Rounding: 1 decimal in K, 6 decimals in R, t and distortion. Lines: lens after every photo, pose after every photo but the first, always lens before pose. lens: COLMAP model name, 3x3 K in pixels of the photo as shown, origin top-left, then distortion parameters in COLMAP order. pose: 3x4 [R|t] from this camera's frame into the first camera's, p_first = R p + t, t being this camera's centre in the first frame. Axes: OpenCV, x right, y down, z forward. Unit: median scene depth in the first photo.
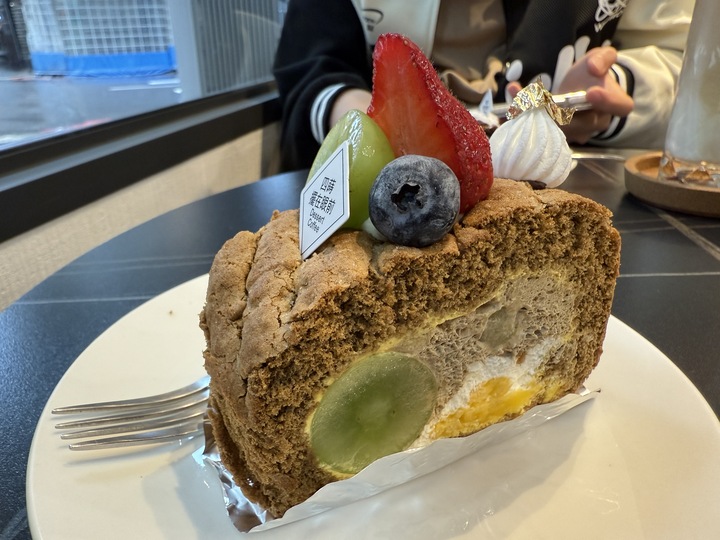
lens RADIAL K [[507.2, 0, 358.9], [0, 507.2, 269.8], [0, 0, 1]] dist [-0.003197, -0.004914]
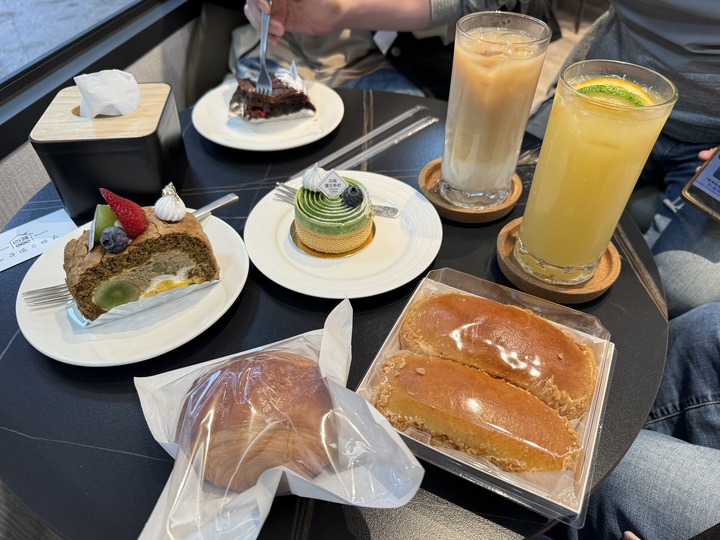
lens RADIAL K [[507.2, 0, 362.4], [0, 507.2, 268.4], [0, 0, 1]] dist [-0.003197, -0.004914]
pose [[0.998148, -0.025217, 0.055351, 1.665411], [0.006787, 0.950503, 0.310643, -1.046827], [-0.060445, -0.309692, 0.948914, -2.560842]]
